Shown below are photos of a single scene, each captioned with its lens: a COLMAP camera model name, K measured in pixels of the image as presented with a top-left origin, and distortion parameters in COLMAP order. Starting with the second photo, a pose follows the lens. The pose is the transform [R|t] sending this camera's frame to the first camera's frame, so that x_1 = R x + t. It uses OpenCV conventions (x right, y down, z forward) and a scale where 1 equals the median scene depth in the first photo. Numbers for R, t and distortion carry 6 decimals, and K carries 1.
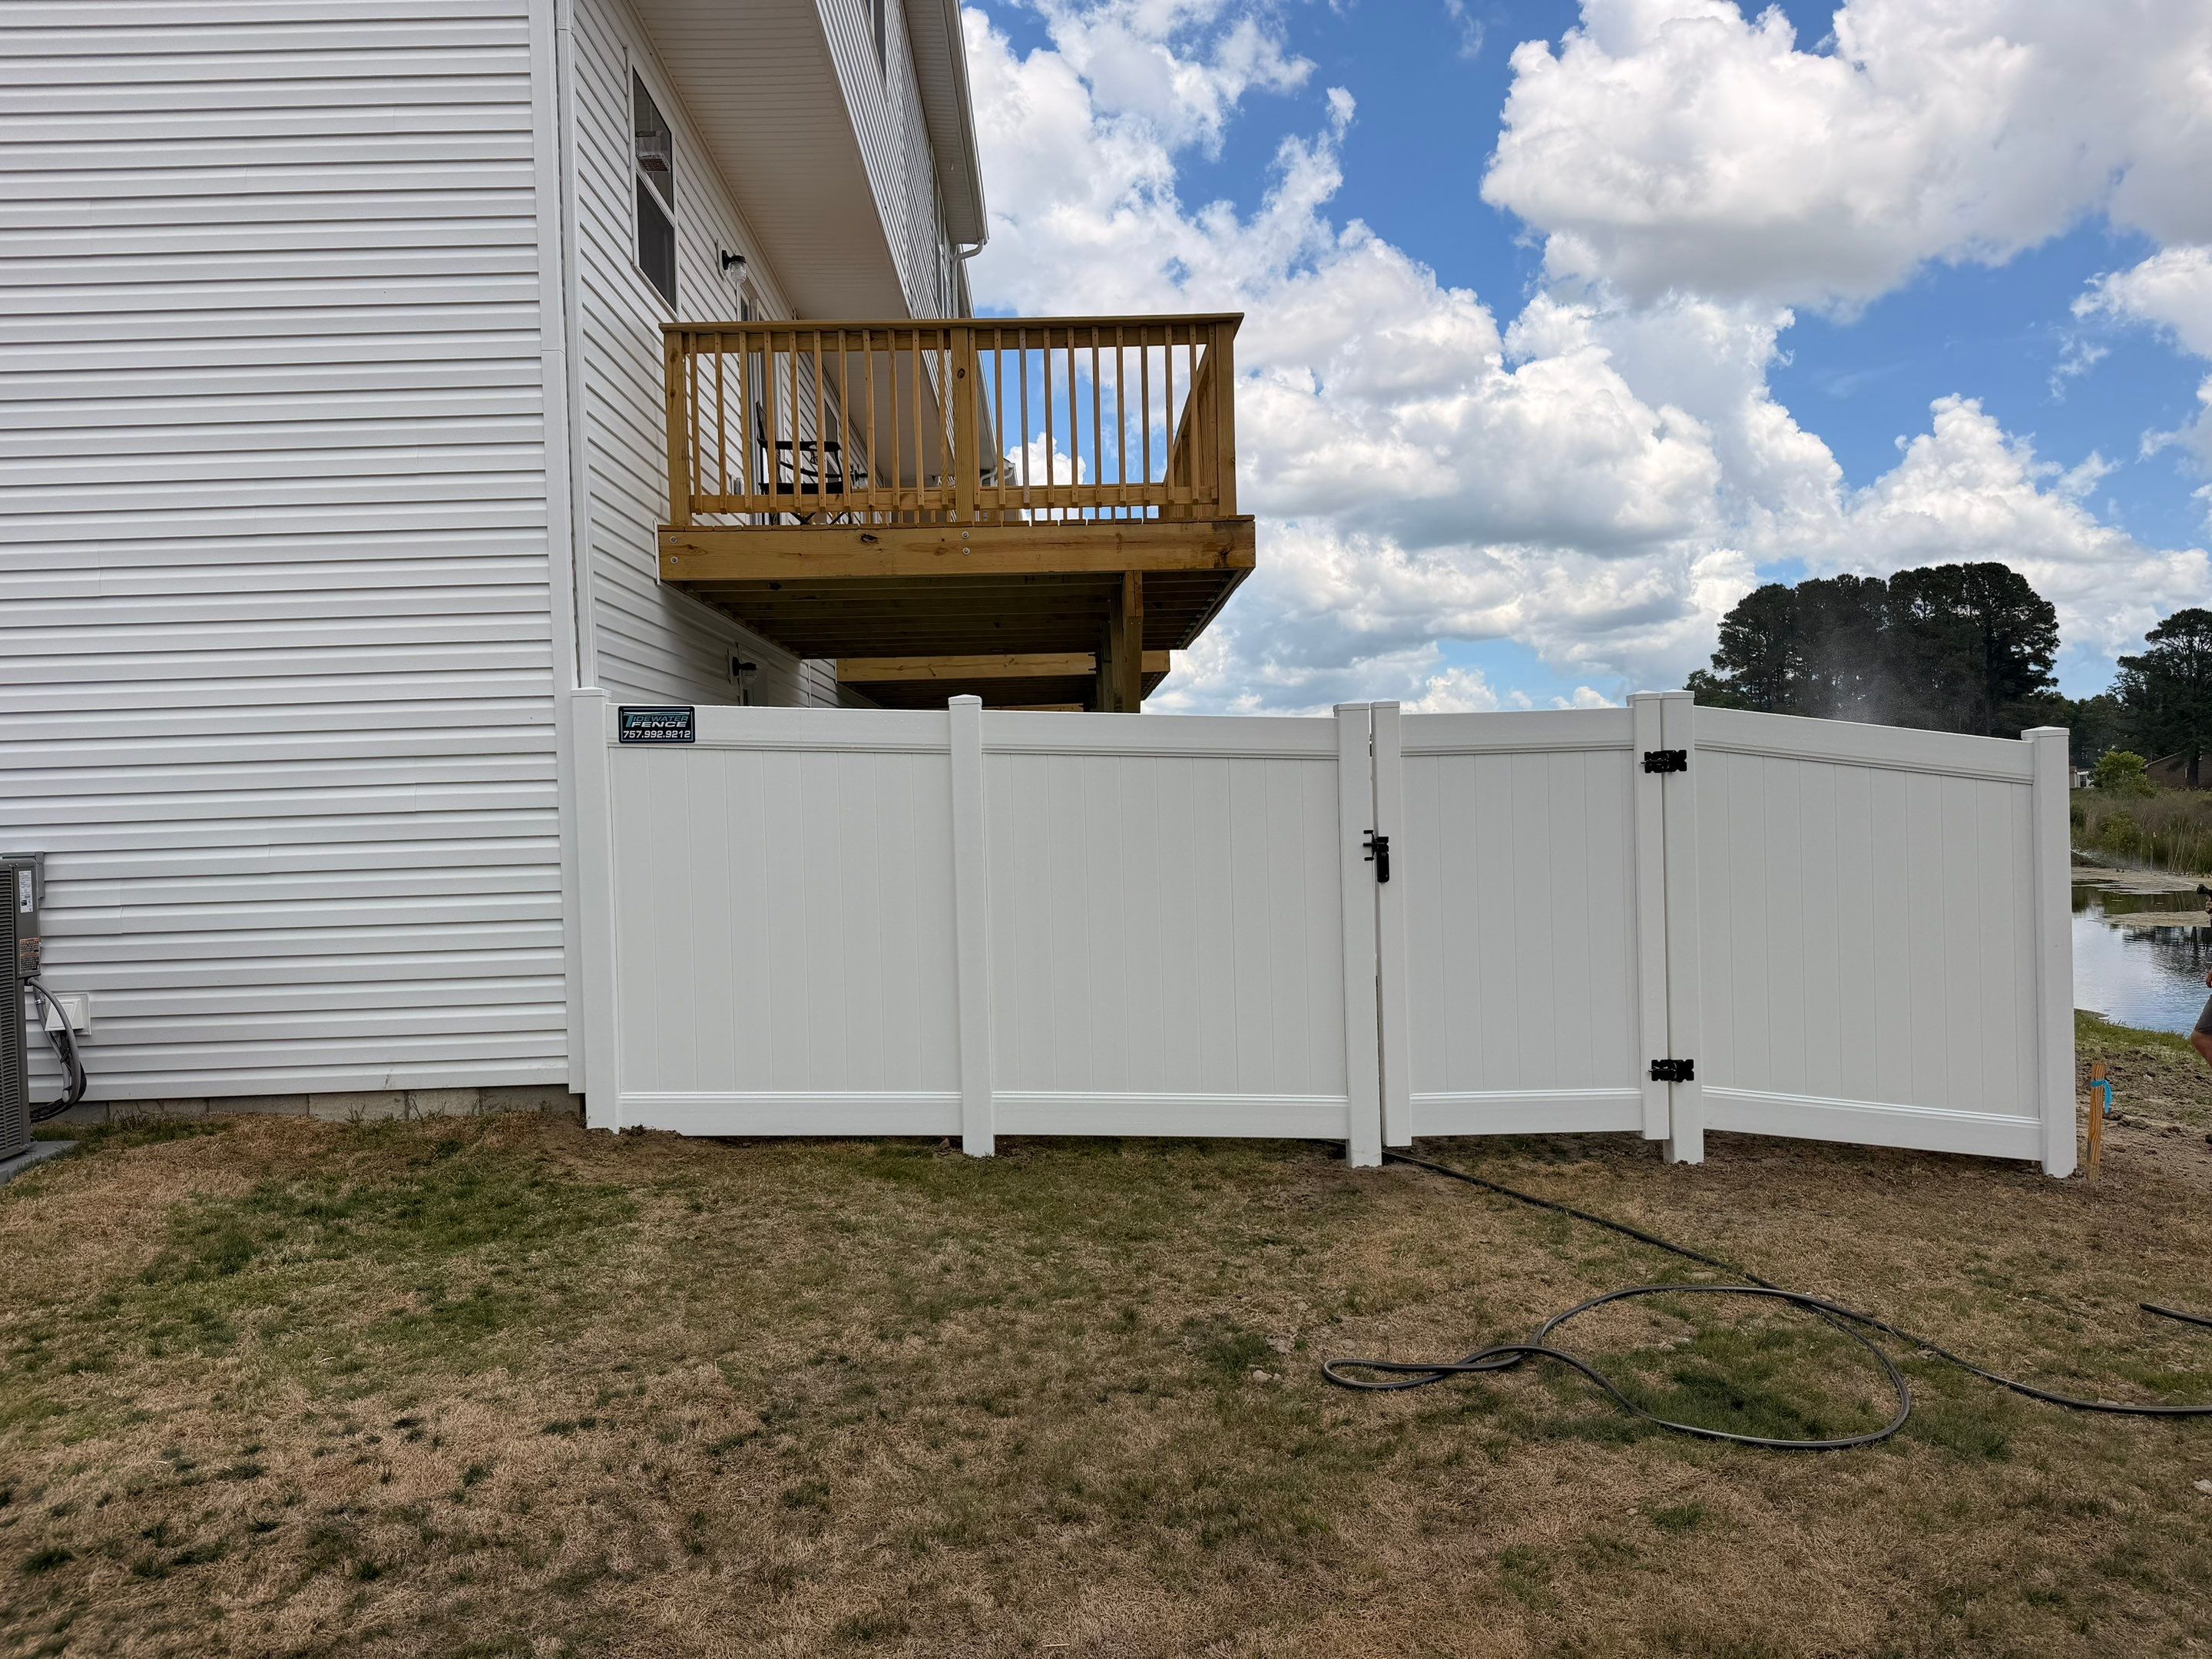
lens RADIAL K [[1569.2, 0, 1106.0], [0, 1569.2, 829.5], [0, 0, 1]] dist [0.000846, -0.001582]
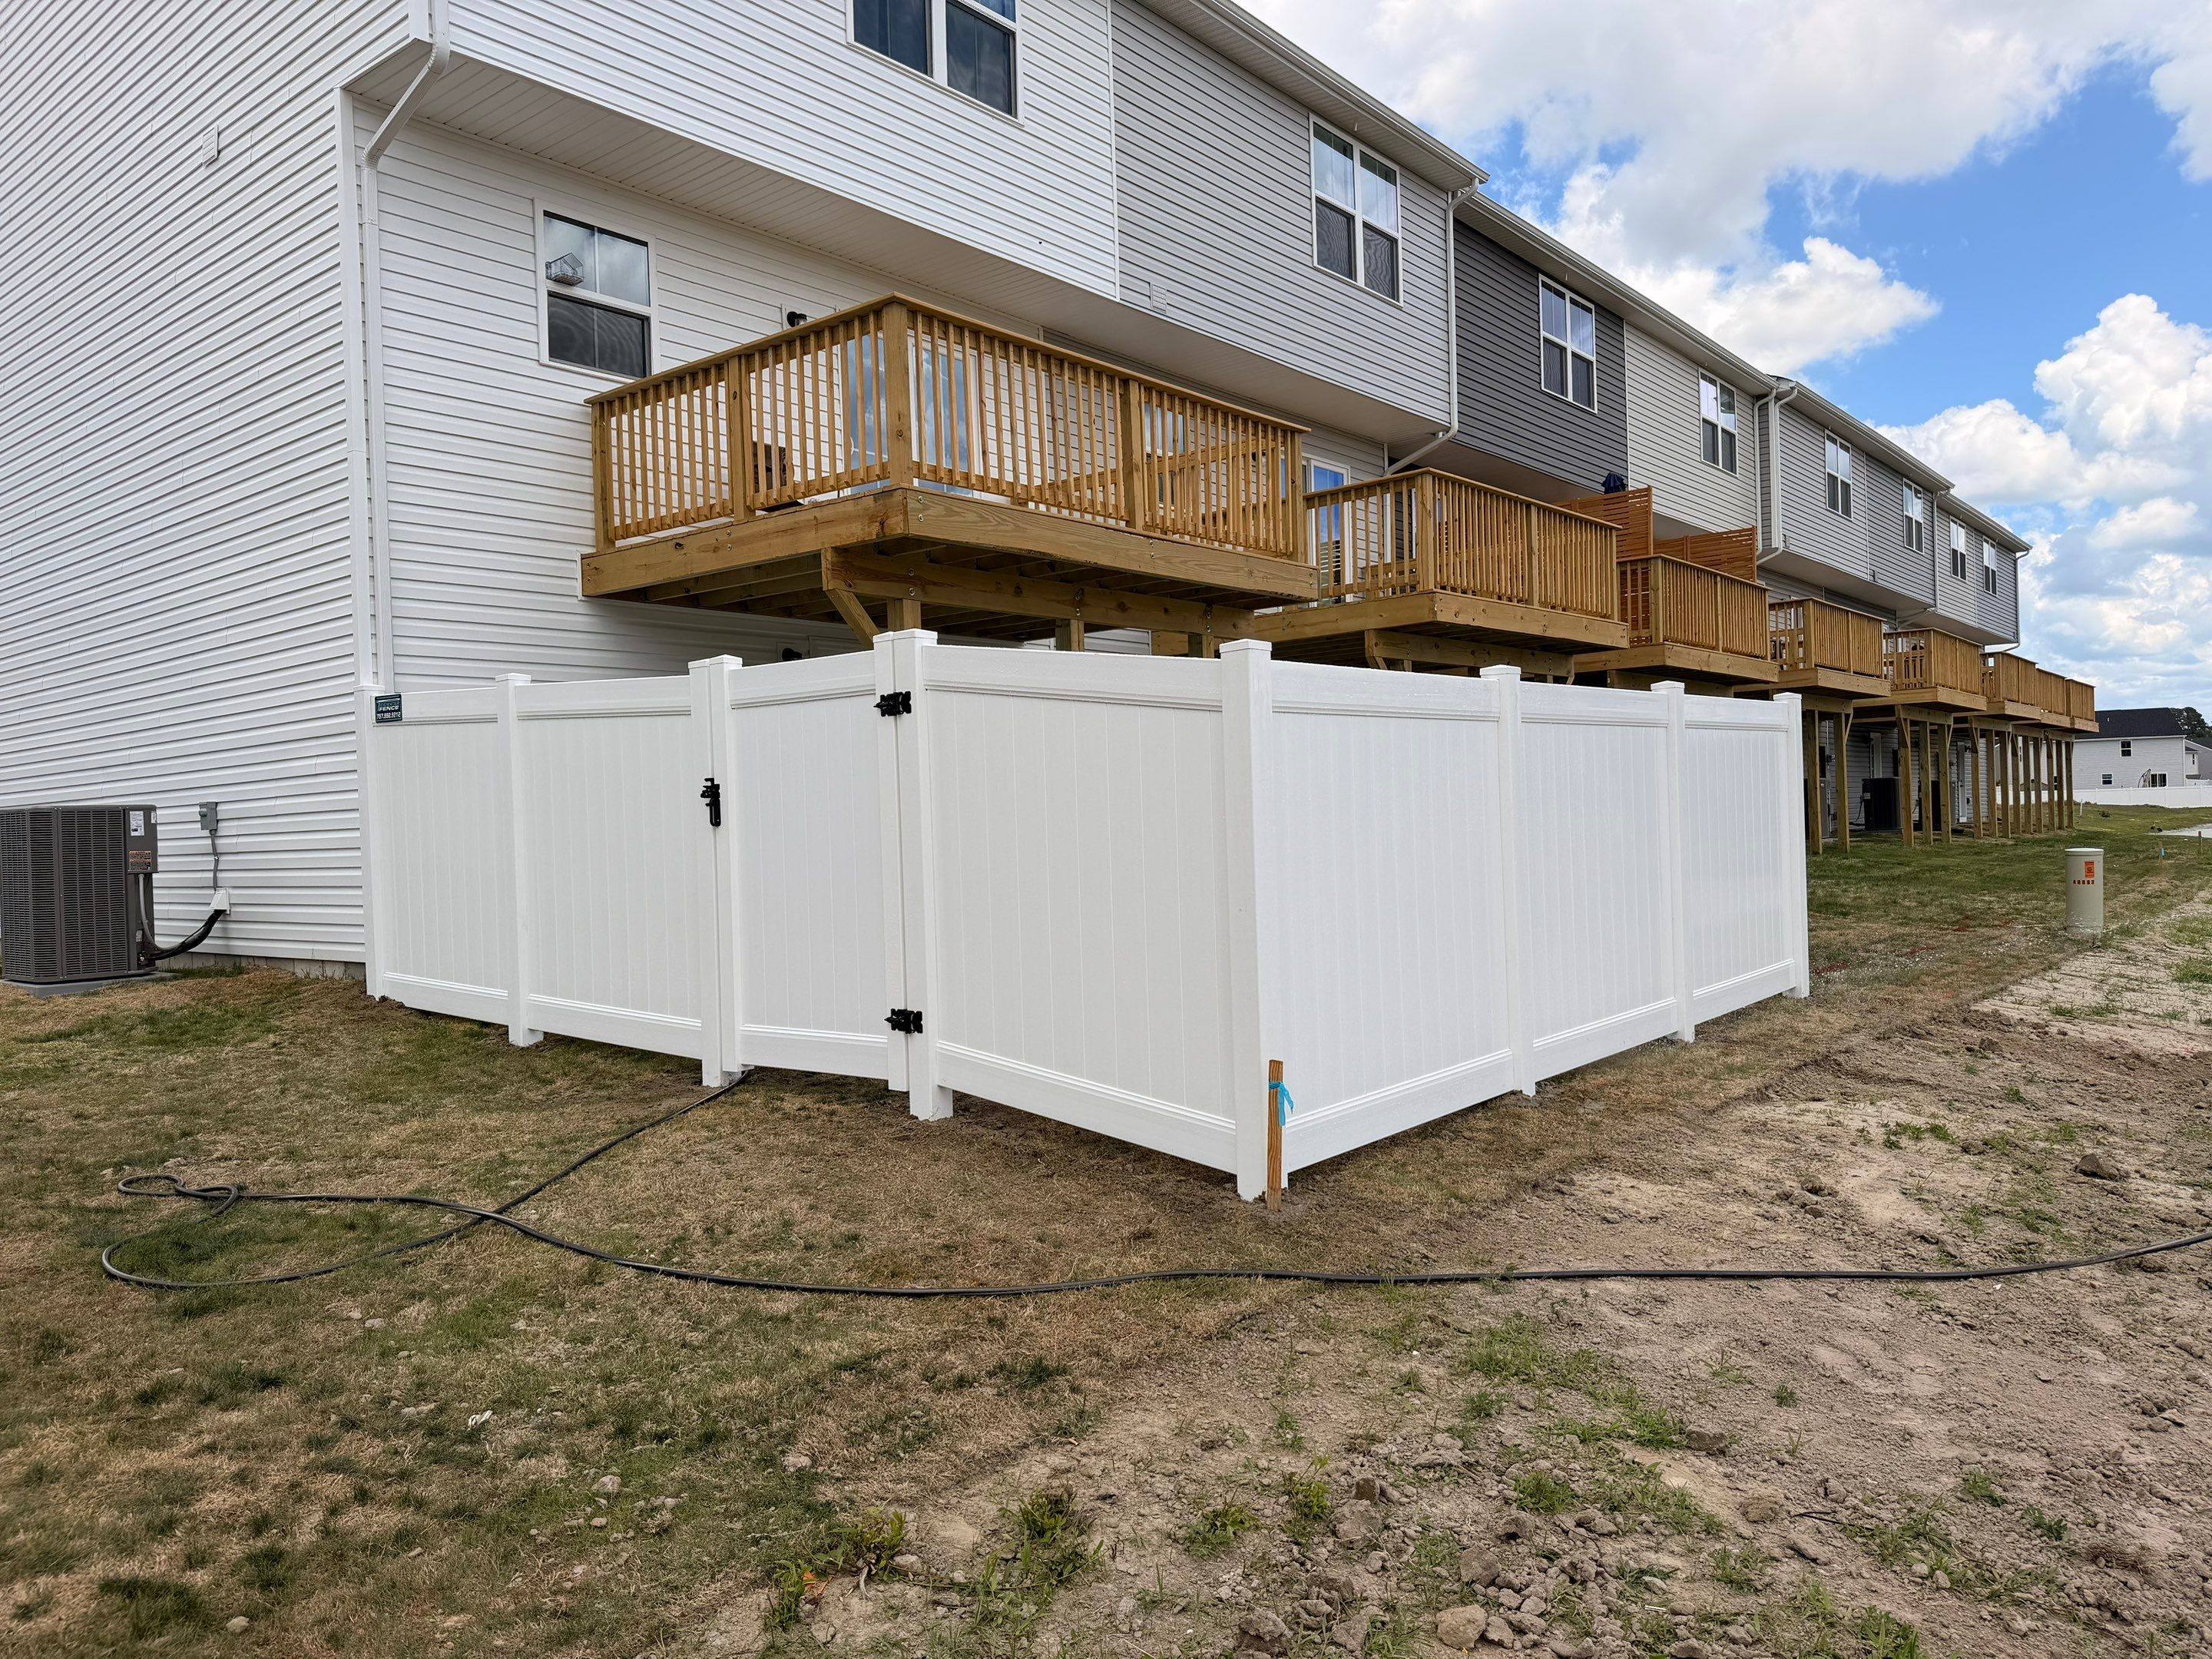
lens RADIAL K [[1569.2, 0, 1106.0], [0, 1569.2, 829.5], [0, 0, 1]] dist [0.000846, -0.001582]
pose [[0.760609, 0.008799, -0.649151, 1.083963], [0.004525, 0.999812, 0.018854, 0.016750], [0.649195, -0.017278, 0.760426, 0.341344]]
